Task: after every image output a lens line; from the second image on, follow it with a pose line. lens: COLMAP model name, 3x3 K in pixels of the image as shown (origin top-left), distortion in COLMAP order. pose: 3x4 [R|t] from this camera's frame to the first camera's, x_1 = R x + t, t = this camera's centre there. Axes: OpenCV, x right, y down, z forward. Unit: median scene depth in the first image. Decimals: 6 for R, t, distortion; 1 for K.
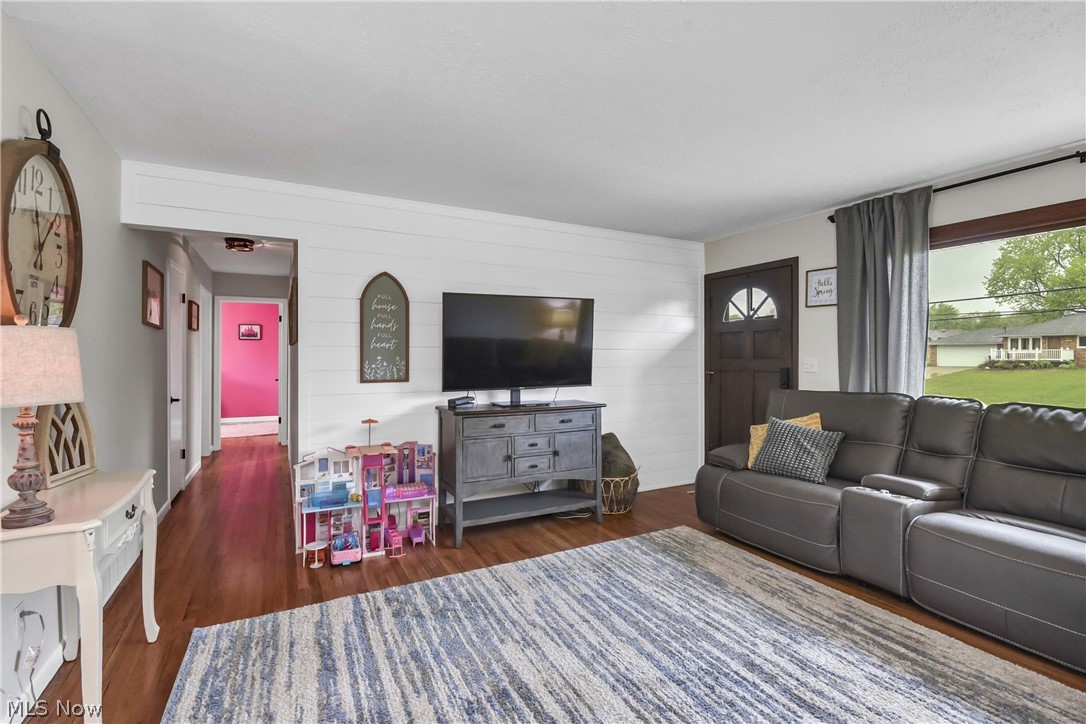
lens RADIAL K [[514.4, 0, 571.9], [0, 514.4, 356.6], [0, 0, 1]] dist [-0.000831, -0.012803]
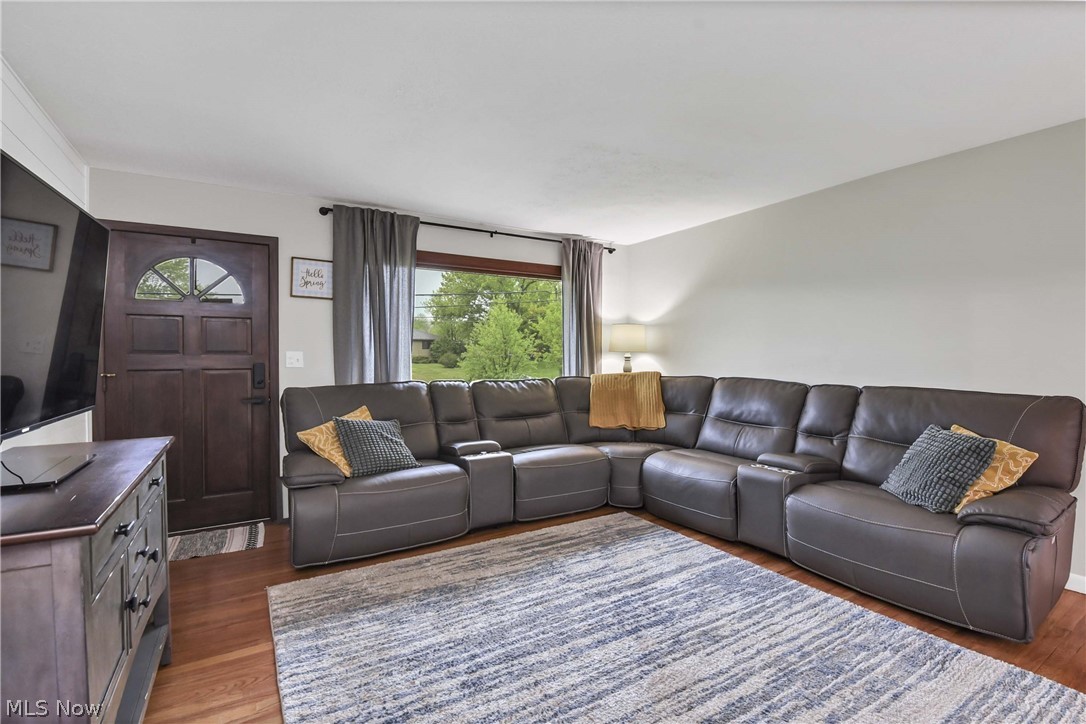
lens RADIAL K [[477.9, 0, 534.6], [0, 477.9, 359.3], [0, 0, 1]] dist [0.000828, -0.009415]
pose [[-0.019270, -0.016626, 0.999676, -0.595629], [-0.002097, 0.999860, 0.016589, 0.000762], [-0.999812, -0.001777, -0.019302, 0.863796]]
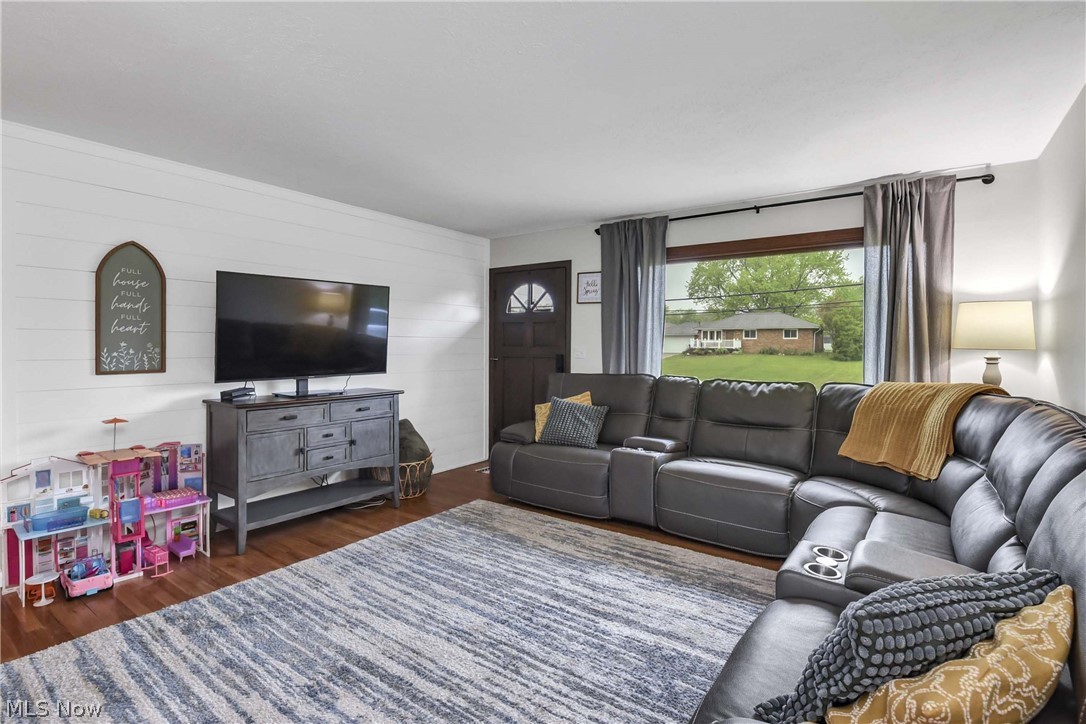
lens RADIAL K [[512.4, 0, 578.5], [0, 512.4, 347.6], [0, 0, 1]] dist [-0.000755, -0.010869]
pose [[0.890309, 0.002446, 0.455350, -0.119417], [-0.005912, 0.999963, 0.006189, -0.002145], [-0.455318, -0.008202, 0.890291, -0.083085]]
